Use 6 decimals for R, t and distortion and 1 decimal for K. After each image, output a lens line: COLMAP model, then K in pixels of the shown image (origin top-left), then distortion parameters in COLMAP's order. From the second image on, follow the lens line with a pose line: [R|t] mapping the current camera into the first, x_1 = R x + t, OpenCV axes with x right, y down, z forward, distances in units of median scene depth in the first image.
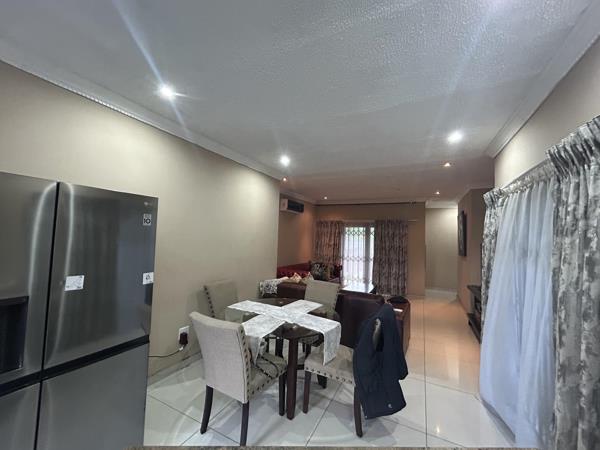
lens RADIAL K [[241.1, 0, 300.0], [0, 241.1, 225.0], [0, 0, 1]] dist [-0.001410, -0.000538]
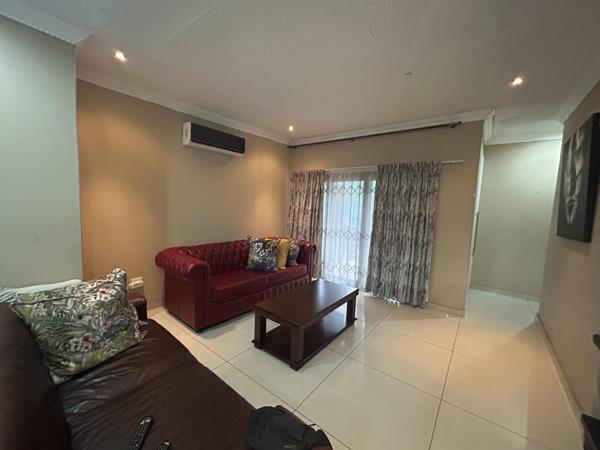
lens RADIAL K [[241.1, 0, 300.0], [0, 241.1, 225.0], [0, 0, 1]] dist [-0.001410, -0.000538]
pose [[0.982712, 0.021515, -0.183884, 0.241061], [0.002375, 0.991678, 0.128723, 0.042147], [0.185123, -0.126934, 0.974483, 0.417150]]
